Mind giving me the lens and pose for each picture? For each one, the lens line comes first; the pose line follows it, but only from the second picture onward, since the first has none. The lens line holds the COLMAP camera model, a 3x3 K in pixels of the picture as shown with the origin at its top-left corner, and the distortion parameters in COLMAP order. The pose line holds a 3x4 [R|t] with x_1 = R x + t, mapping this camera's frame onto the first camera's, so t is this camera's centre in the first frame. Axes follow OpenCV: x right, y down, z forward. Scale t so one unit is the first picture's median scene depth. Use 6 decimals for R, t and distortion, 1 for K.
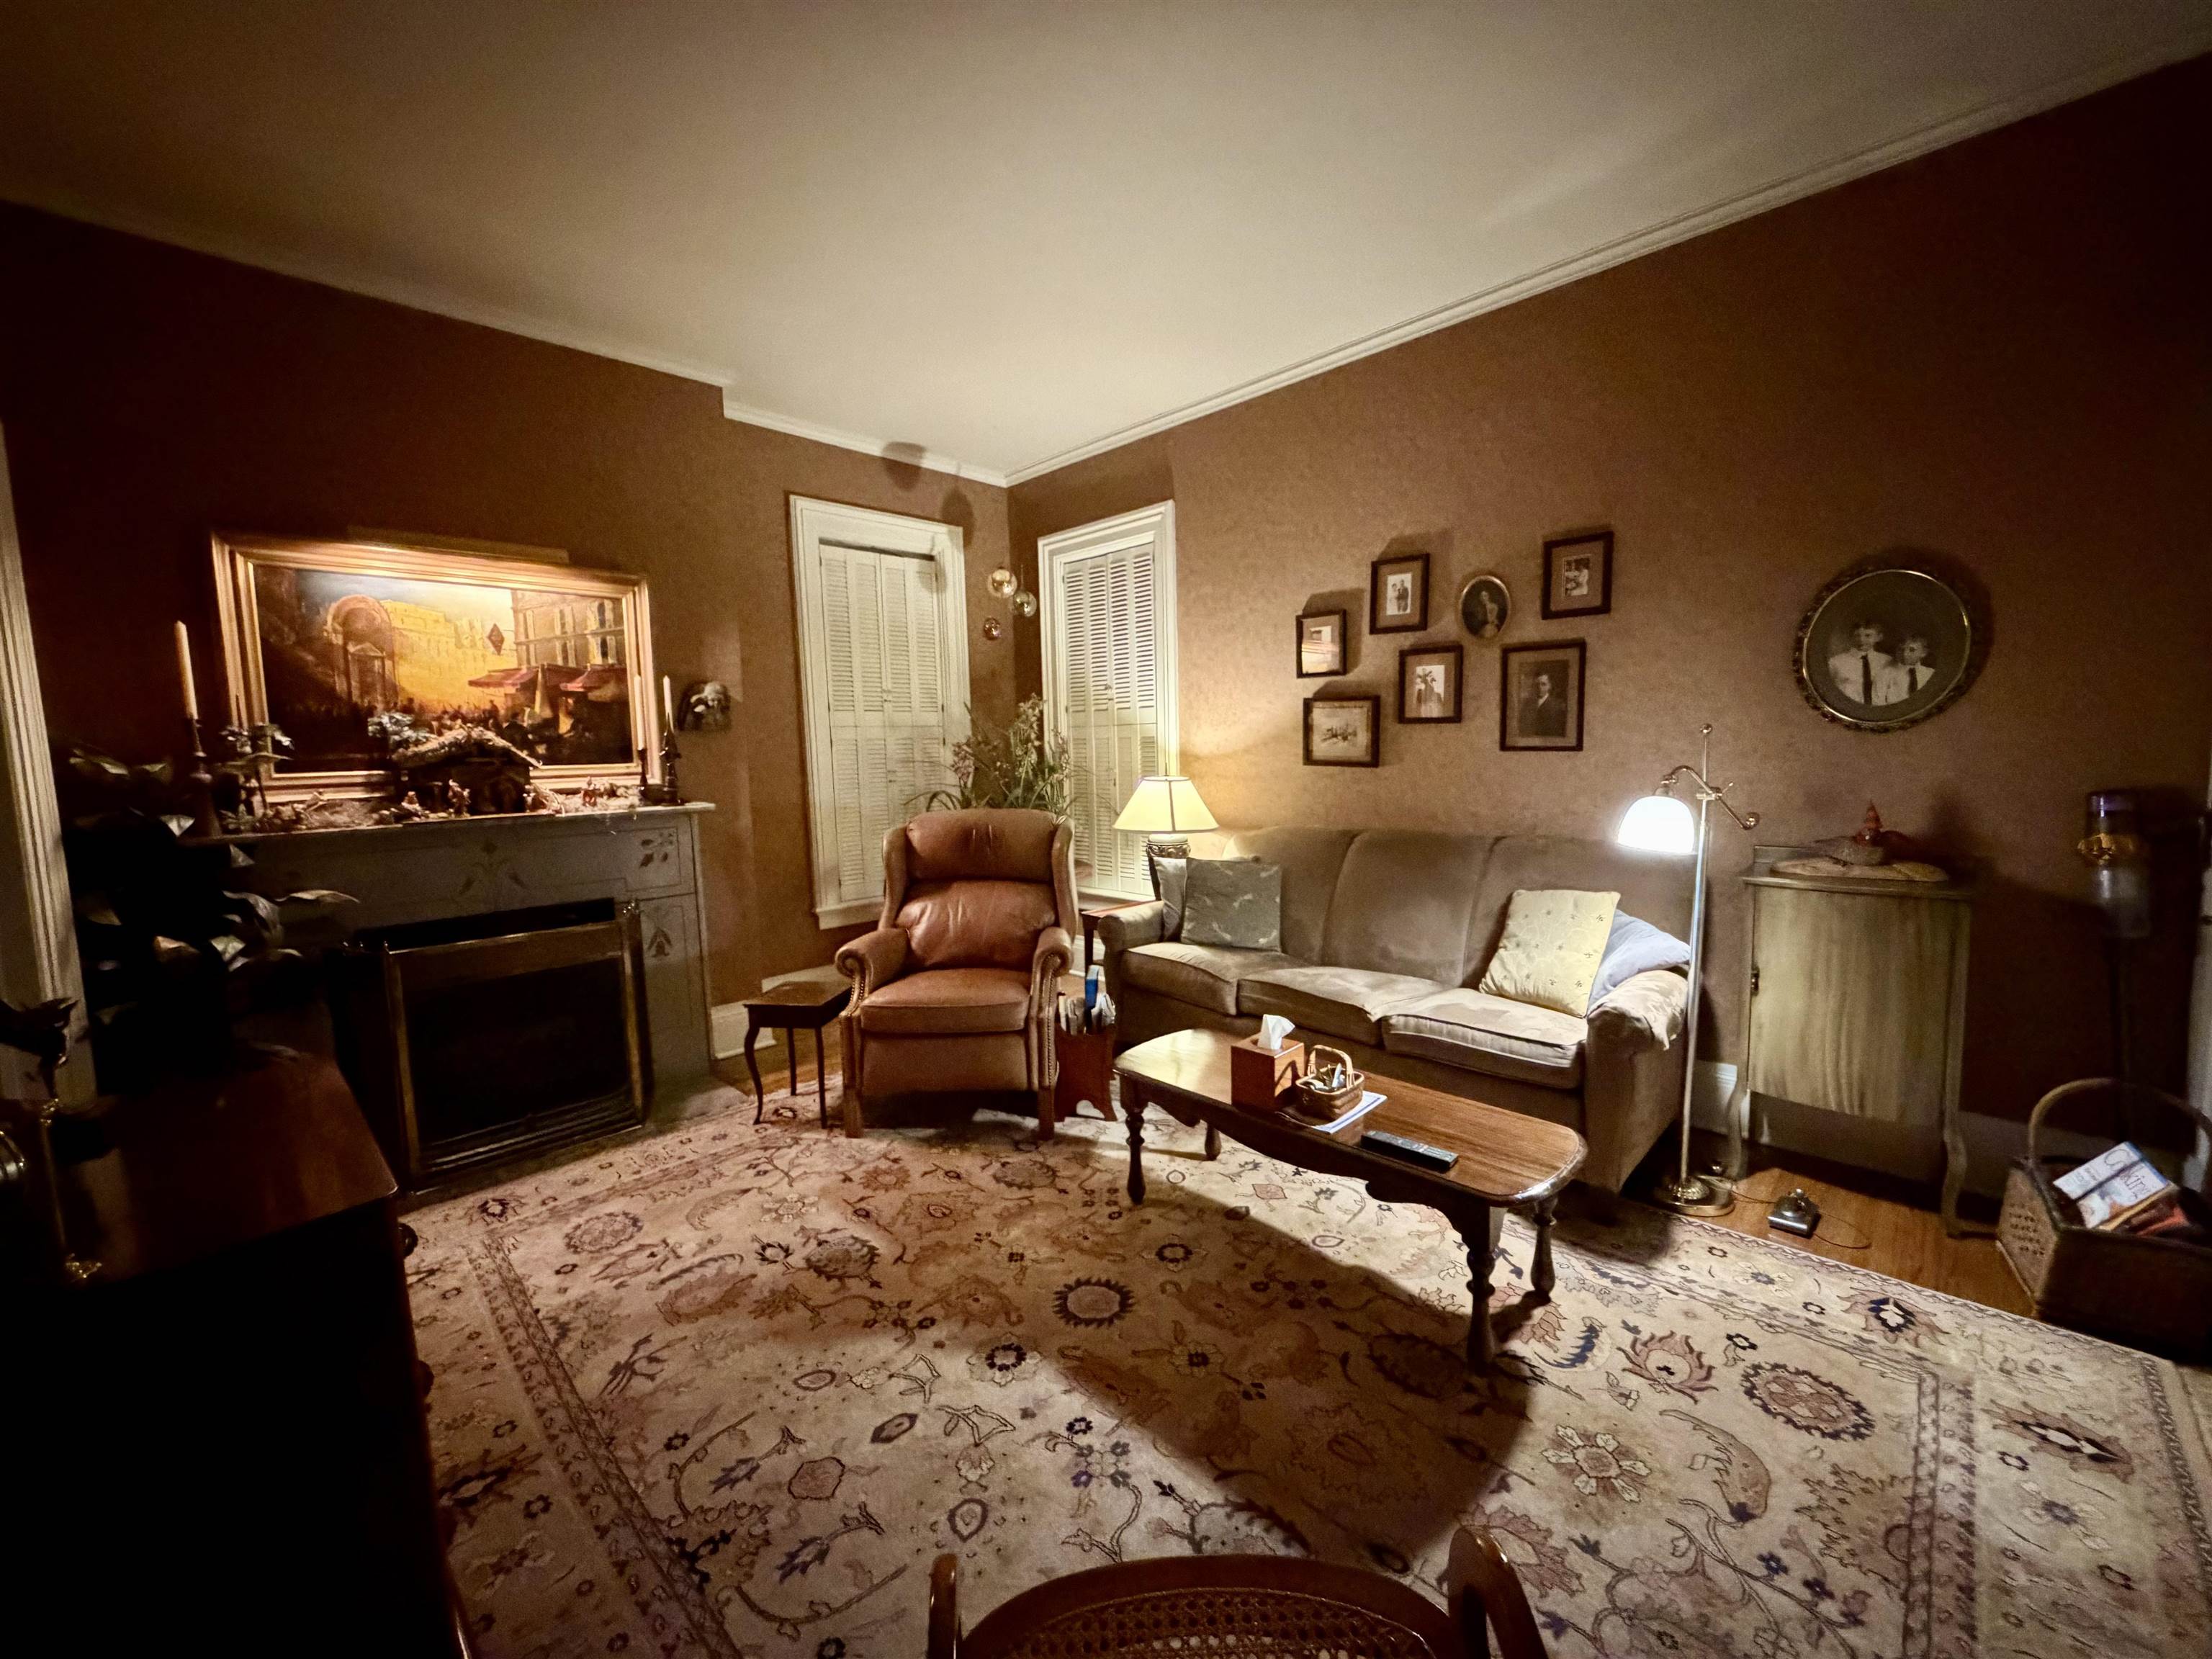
lens RADIAL K [[886.5, 0, 1096.6], [0, 886.5, 828.2], [0, 0, 1]] dist [-0.000395, 0.000631]
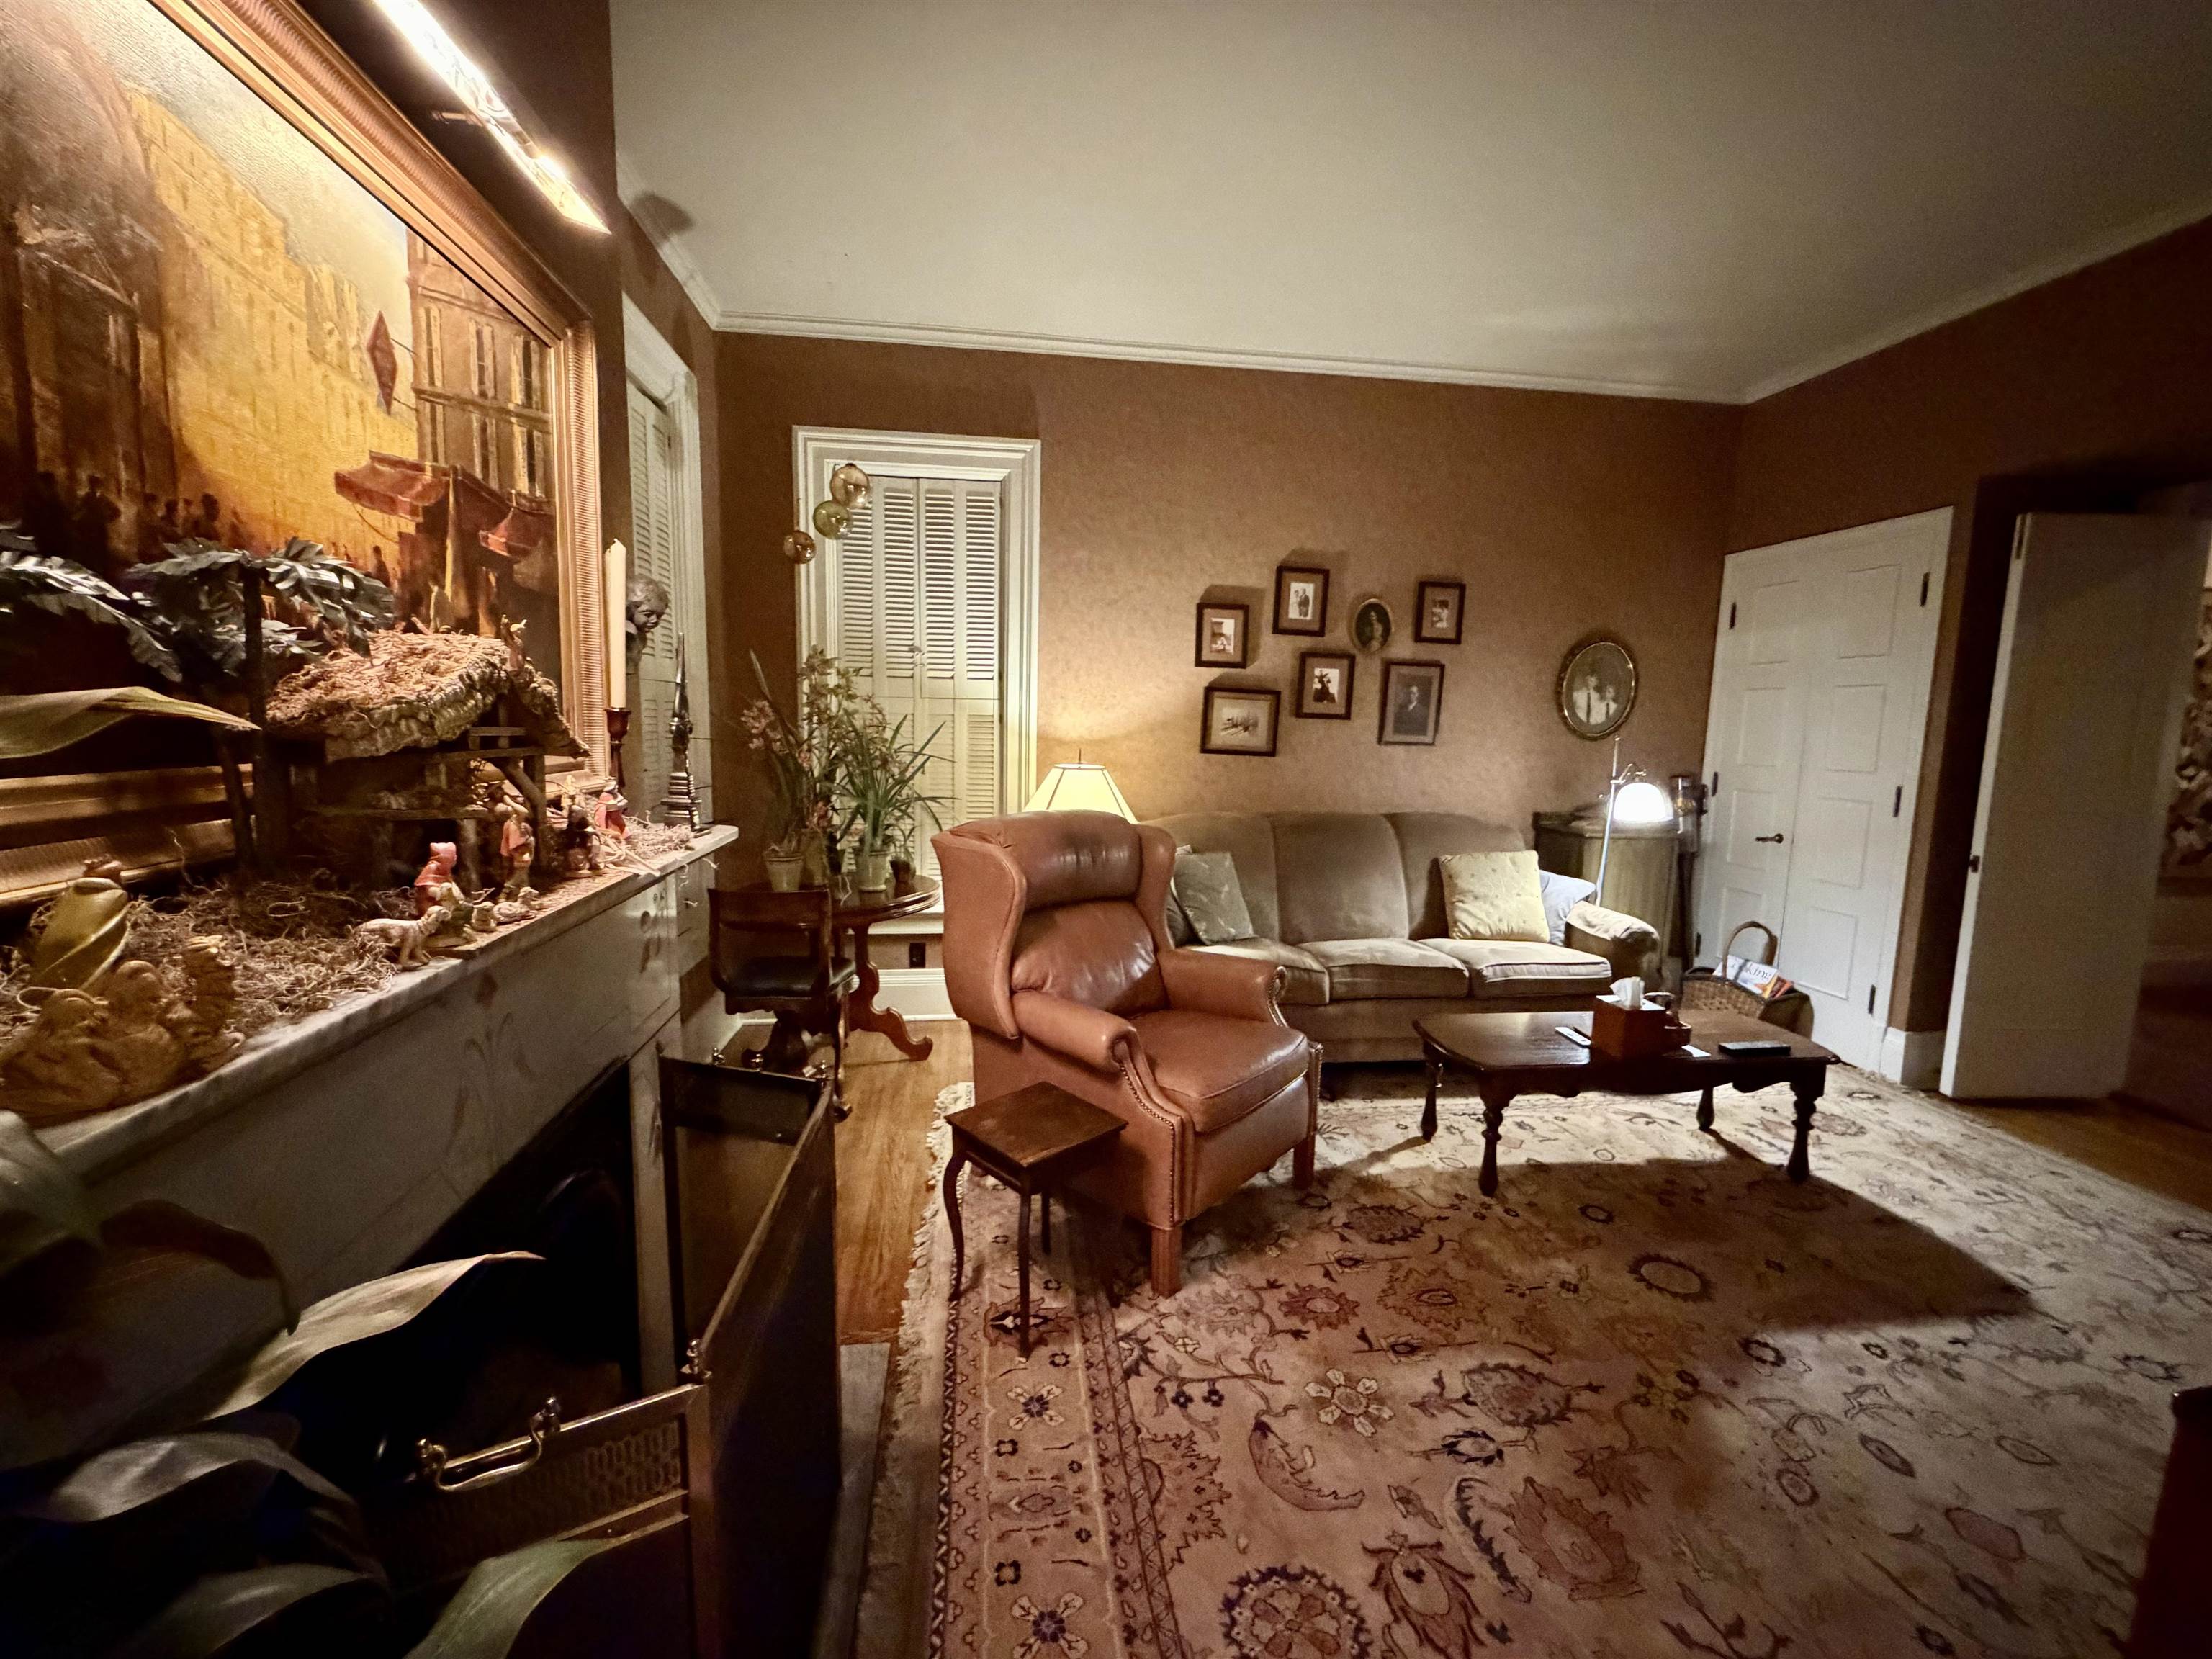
lens RADIAL K [[886.5, 0, 1104.6], [0, 886.5, 829.0], [0, 0, 1]] dist [-0.000395, 0.000631]
pose [[0.600800, -0.061084, 0.797062, -0.789482], [0.038158, 0.998131, 0.047731, -0.045962], [-0.798488, 0.001738, 0.602008, 0.589102]]
